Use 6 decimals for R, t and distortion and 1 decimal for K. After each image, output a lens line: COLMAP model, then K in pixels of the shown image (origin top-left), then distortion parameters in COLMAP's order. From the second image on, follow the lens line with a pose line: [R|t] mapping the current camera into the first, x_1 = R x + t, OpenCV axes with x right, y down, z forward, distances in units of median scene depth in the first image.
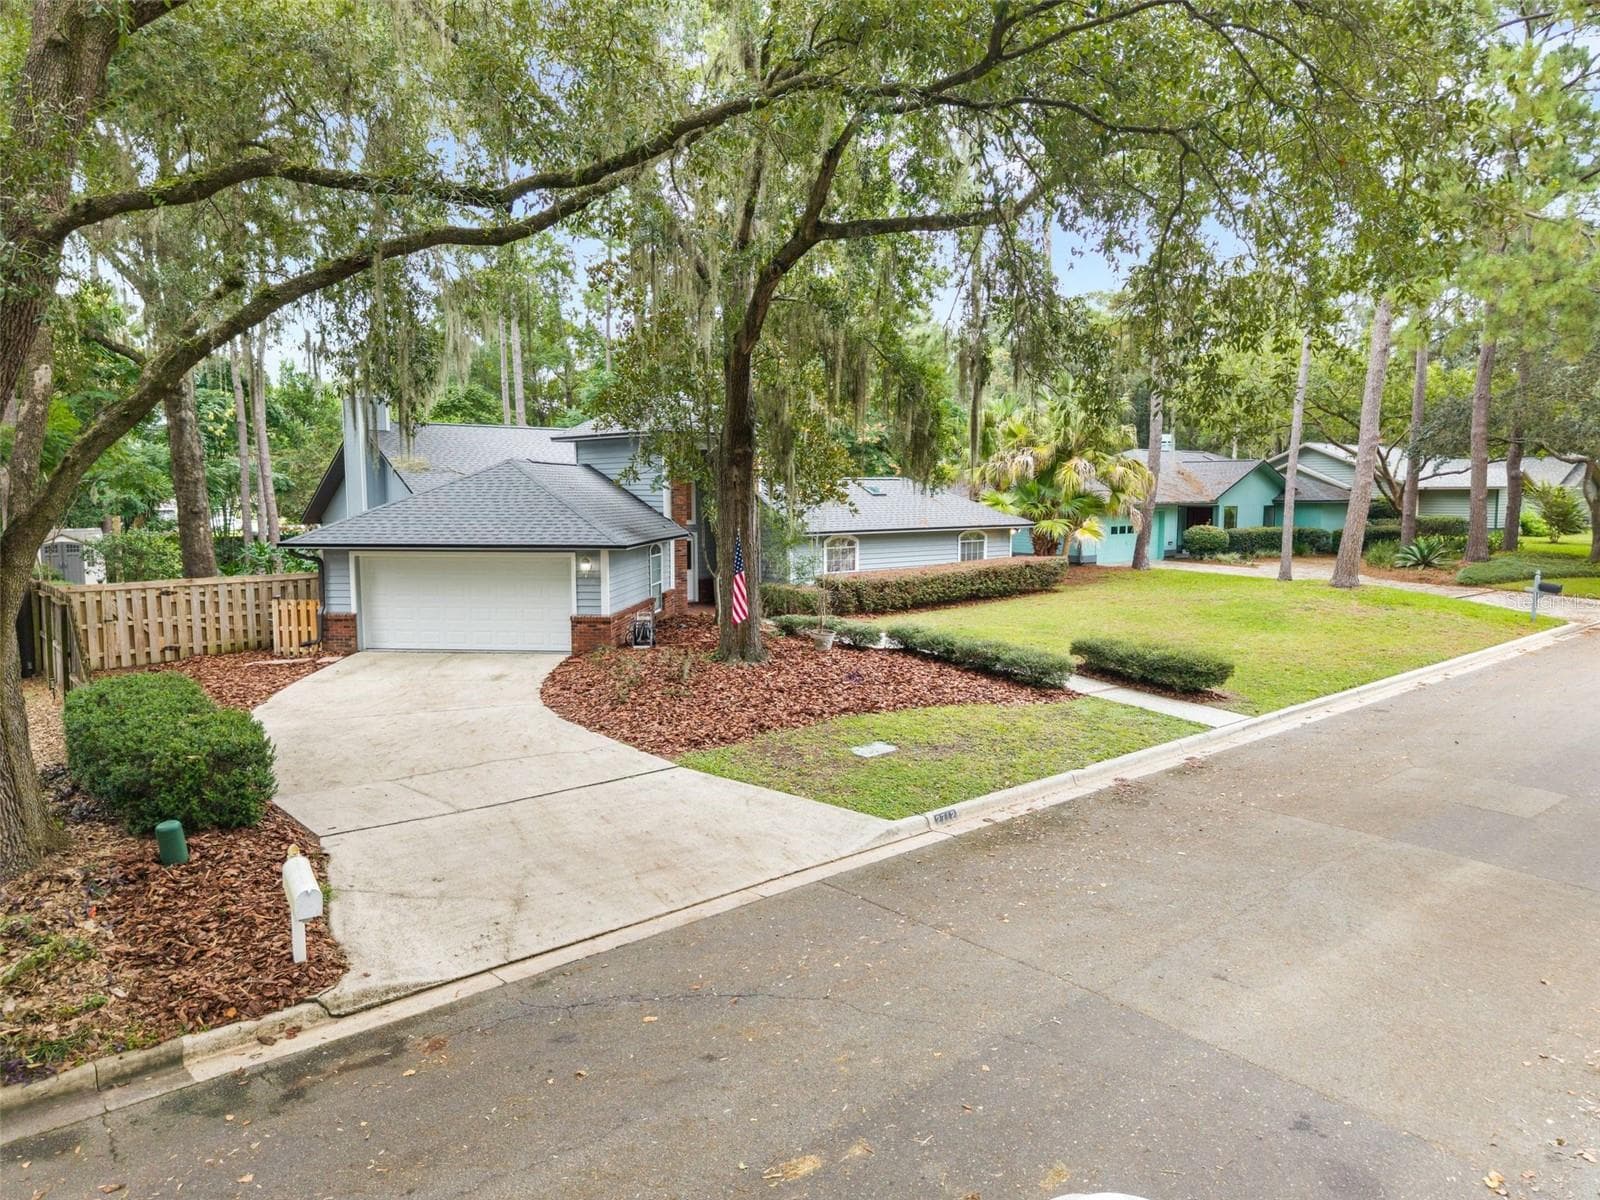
lens RADIAL K [[1057.1, 0, 800.0], [0, 1057.1, 600.0], [0, 0, 1]] dist [0.089062, -0.095011]
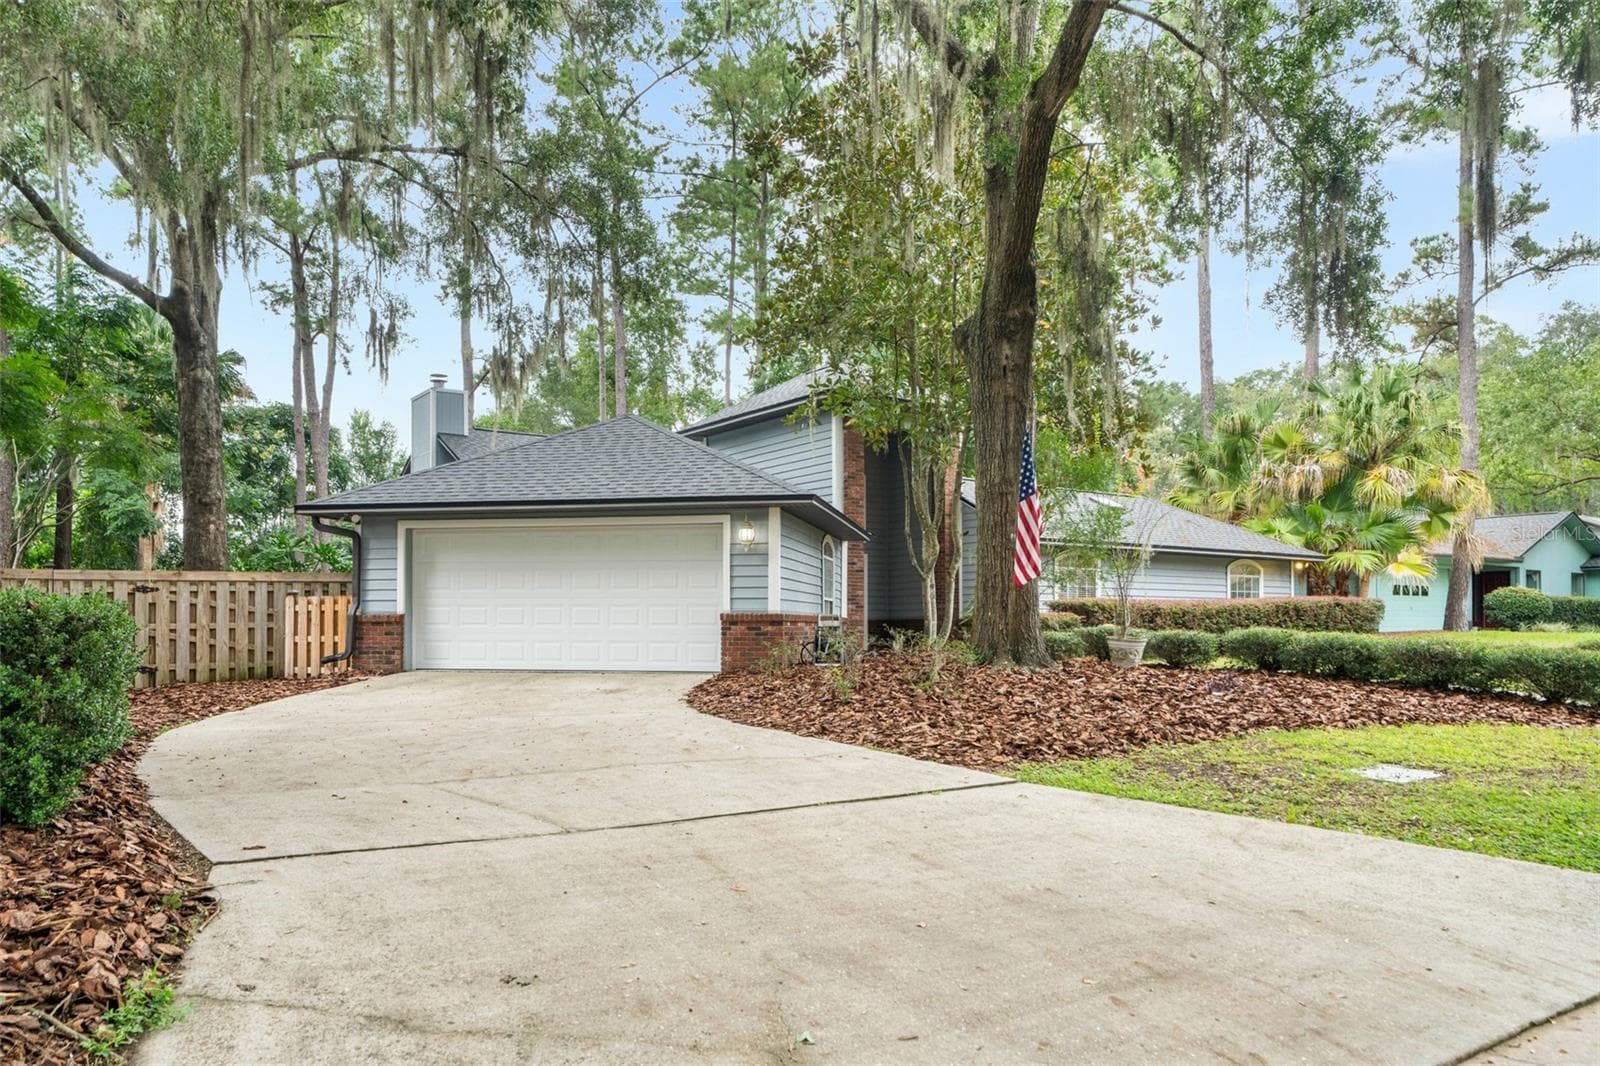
lens RADIAL K [[1128.2, 0, 801.0], [0, 1128.2, 613.0], [0, 0, 1]] dist [0.069371, -0.093097]
pose [[0.996701, 0.001233, -0.081147, -0.109468], [-0.010687, 0.993171, -0.116174, 0.092105], [0.080449, 0.116658, 0.989908, 0.317335]]
